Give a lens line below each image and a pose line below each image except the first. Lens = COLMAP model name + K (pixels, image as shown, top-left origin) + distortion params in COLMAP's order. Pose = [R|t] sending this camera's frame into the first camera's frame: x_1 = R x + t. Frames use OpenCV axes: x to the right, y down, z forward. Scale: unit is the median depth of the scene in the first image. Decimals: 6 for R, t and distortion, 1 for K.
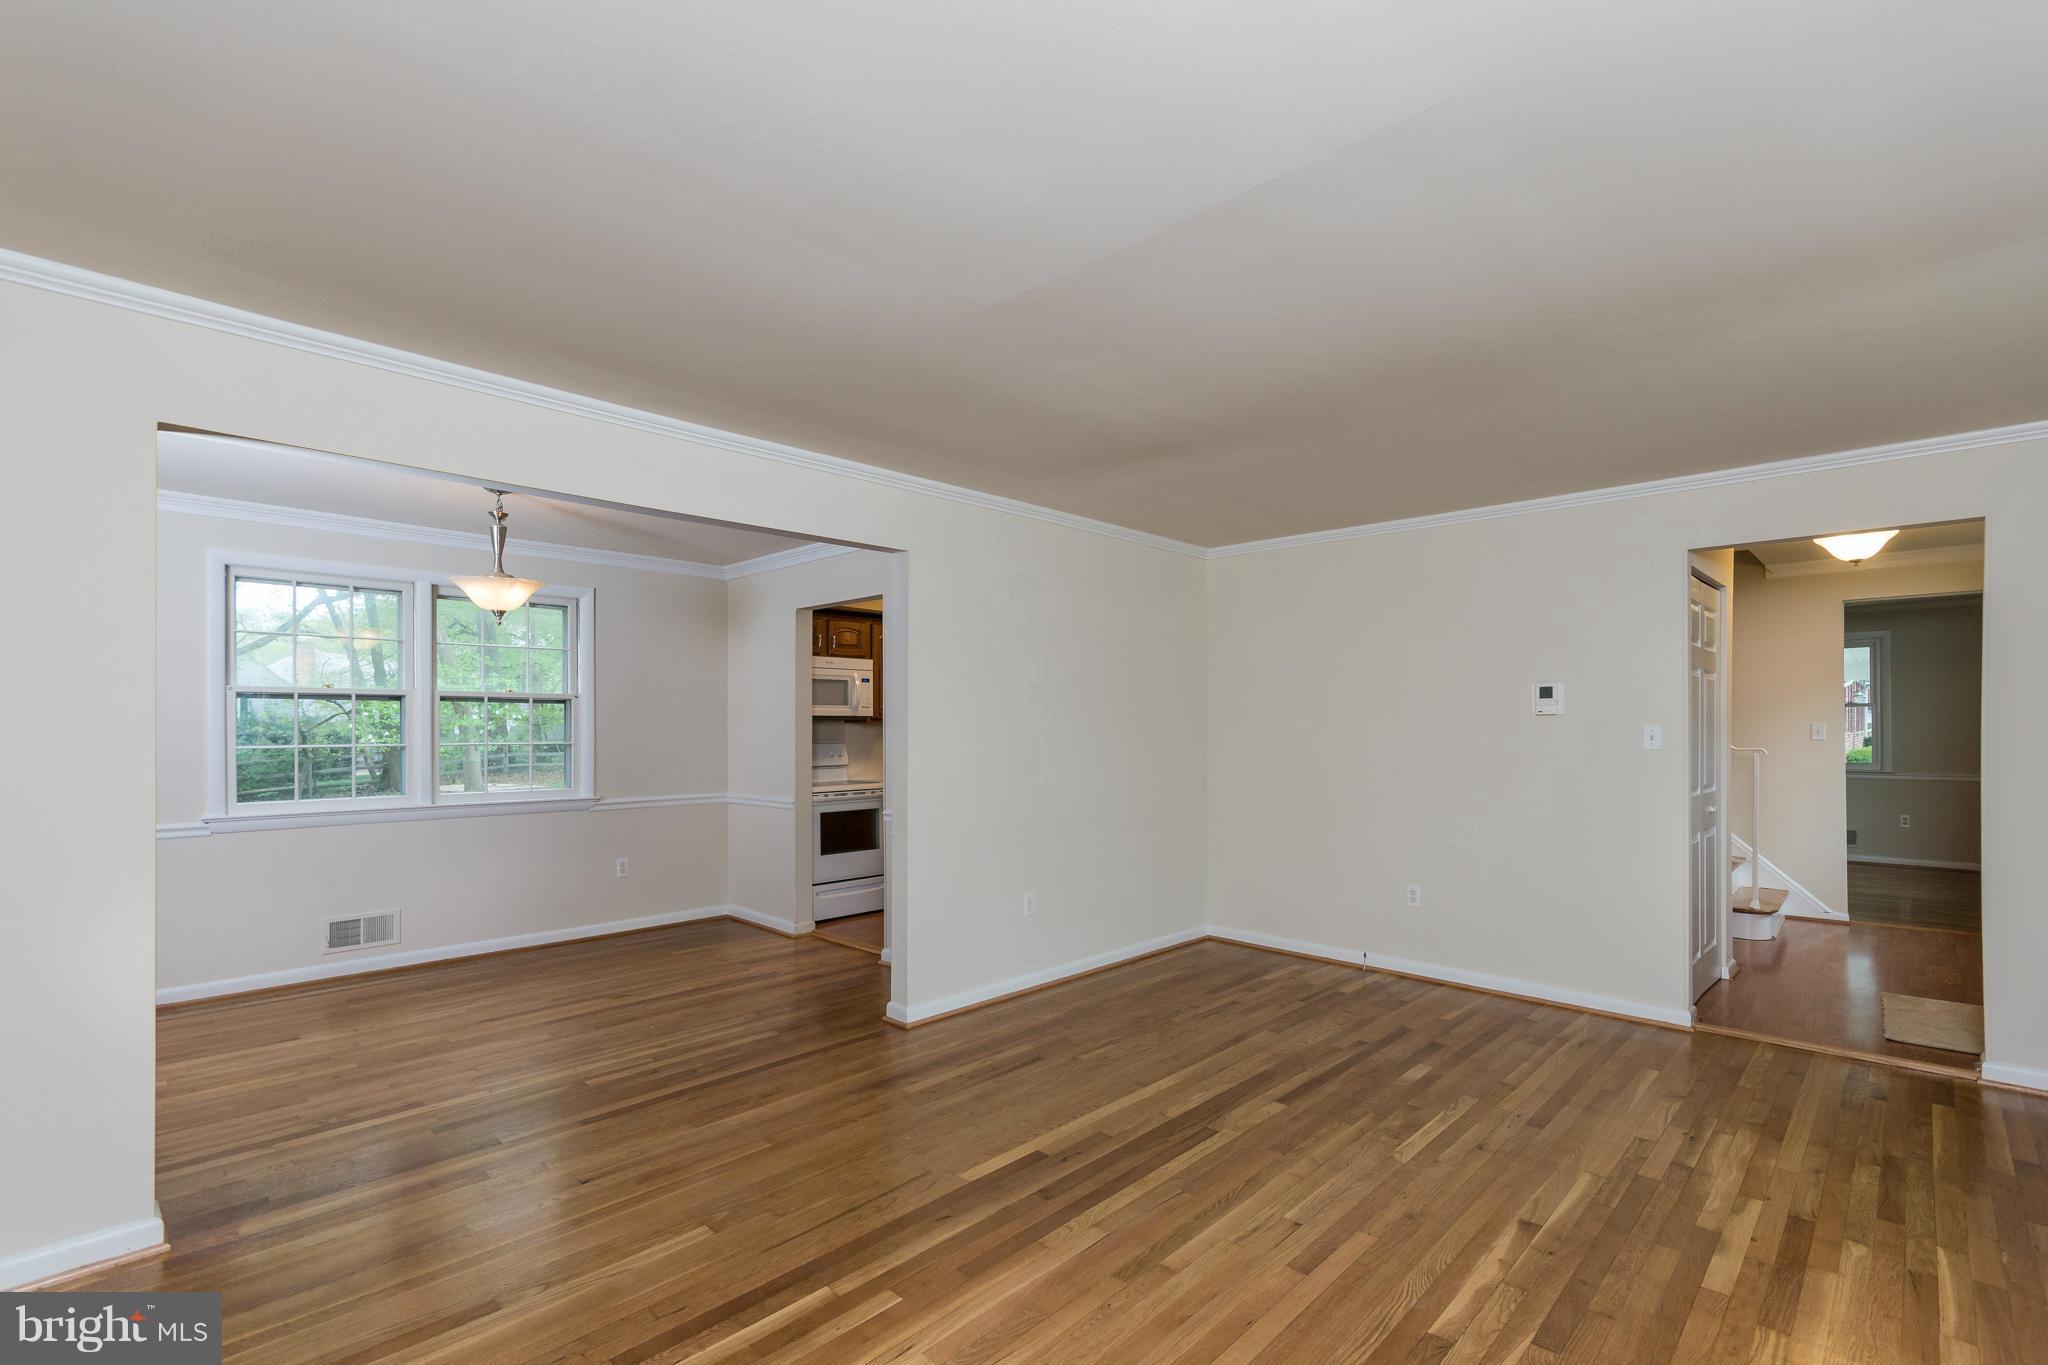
lens RADIAL K [[911.3, 0, 1020.7], [0, 911.3, 714.0], [0, 0, 1]] dist [0.002056, -0.000482]
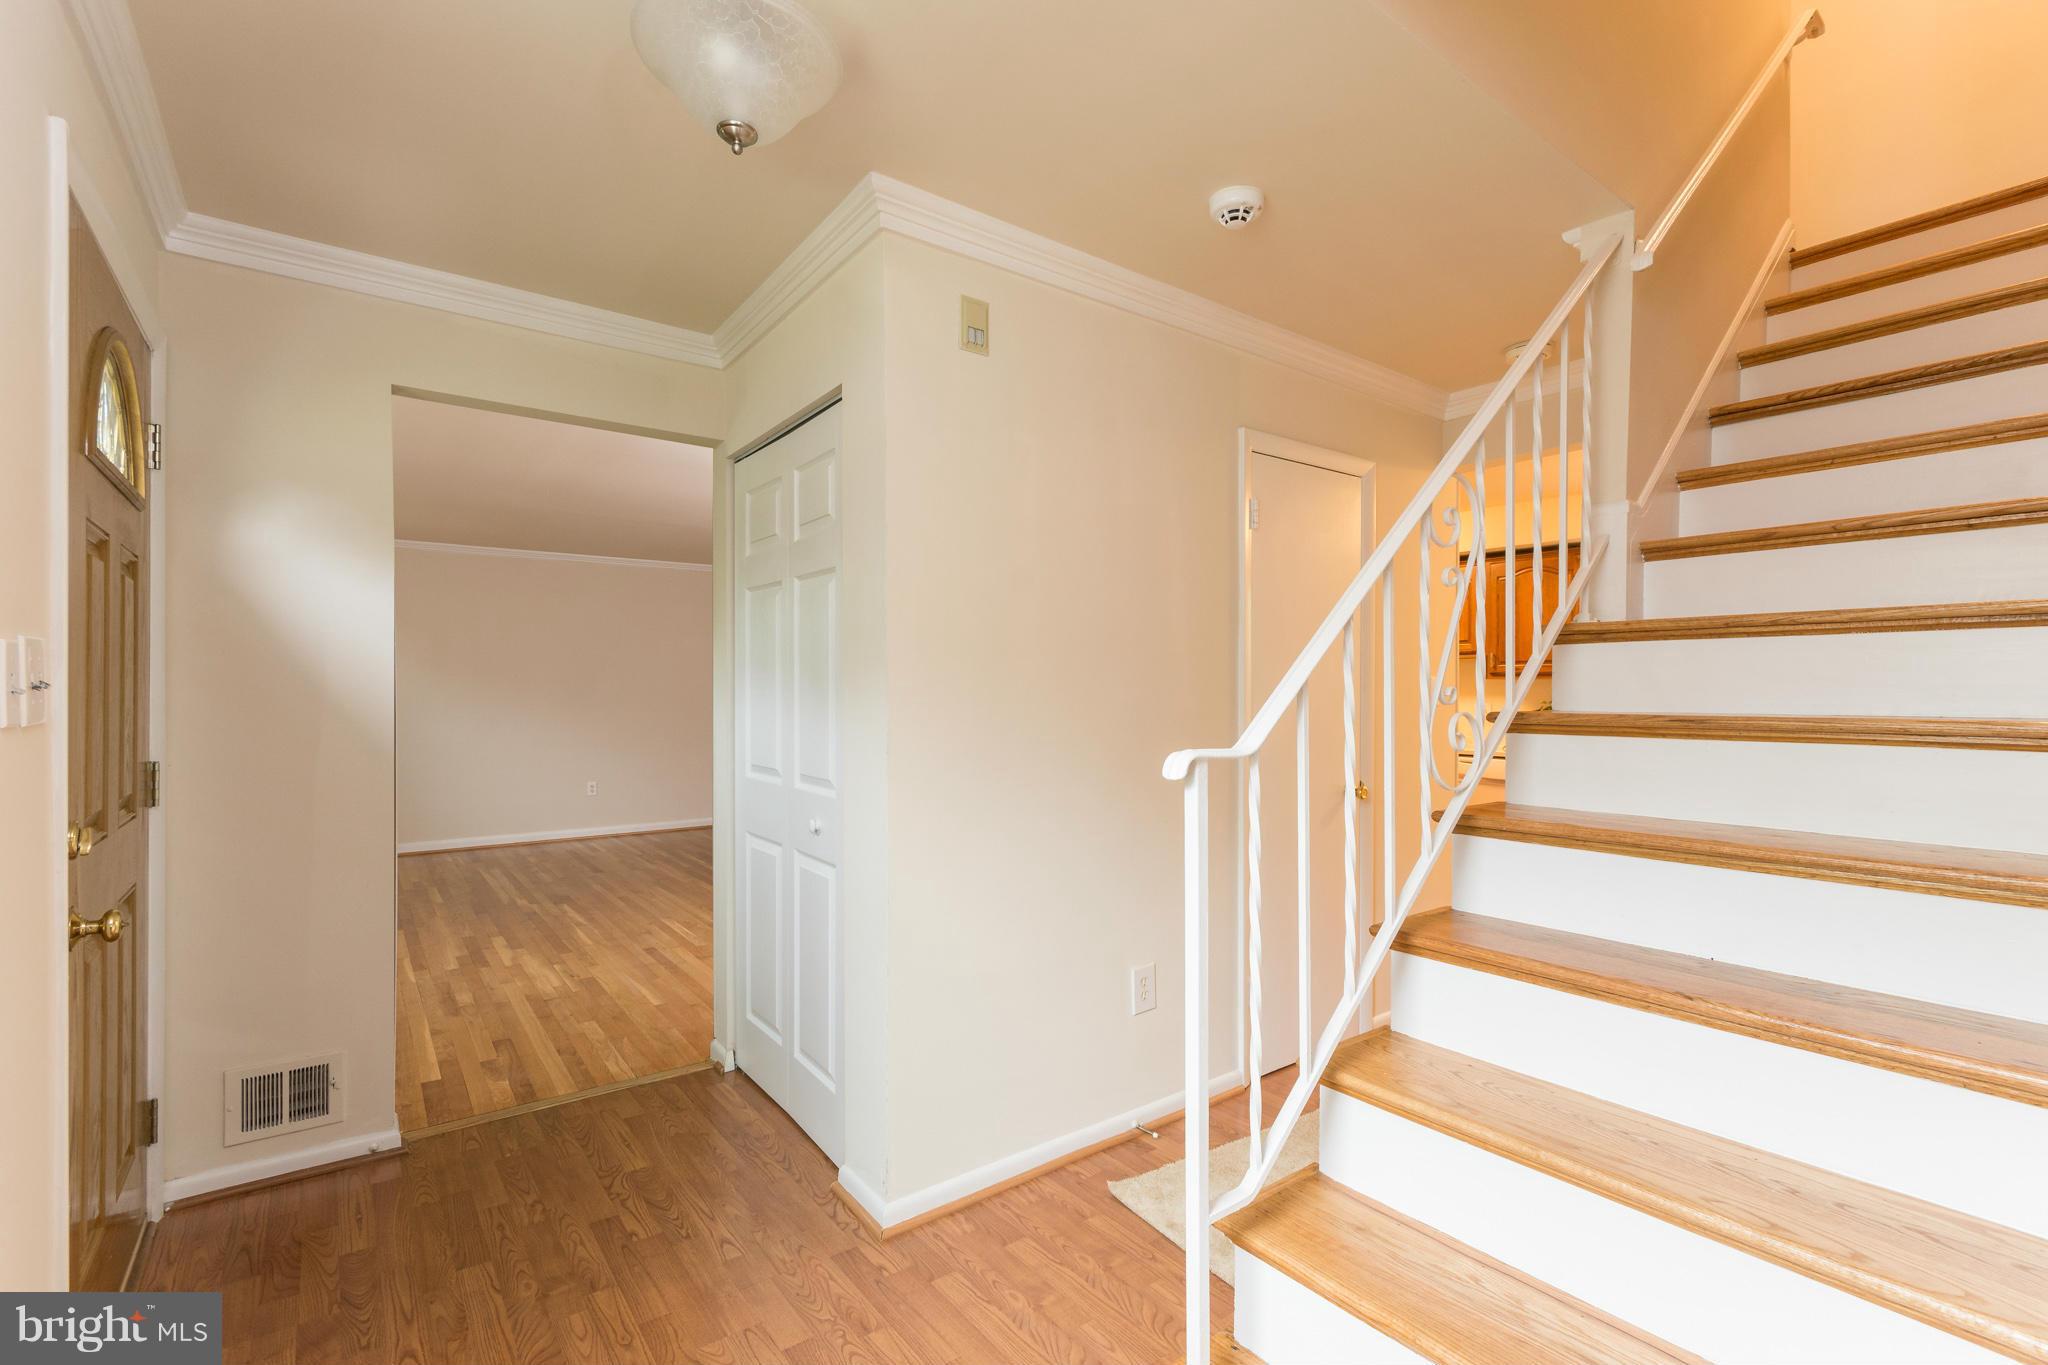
lens RADIAL K [[895.9, 0, 1013.4], [0, 895.9, 687.2], [0, 0, 1]] dist [0.000617, -0.000090]
pose [[-0.149708, -0.000579, -0.988730, 1.613987], [0.013307, 0.999908, -0.002600, 0.036173], [0.988641, -0.013546, -0.149687, 1.528698]]
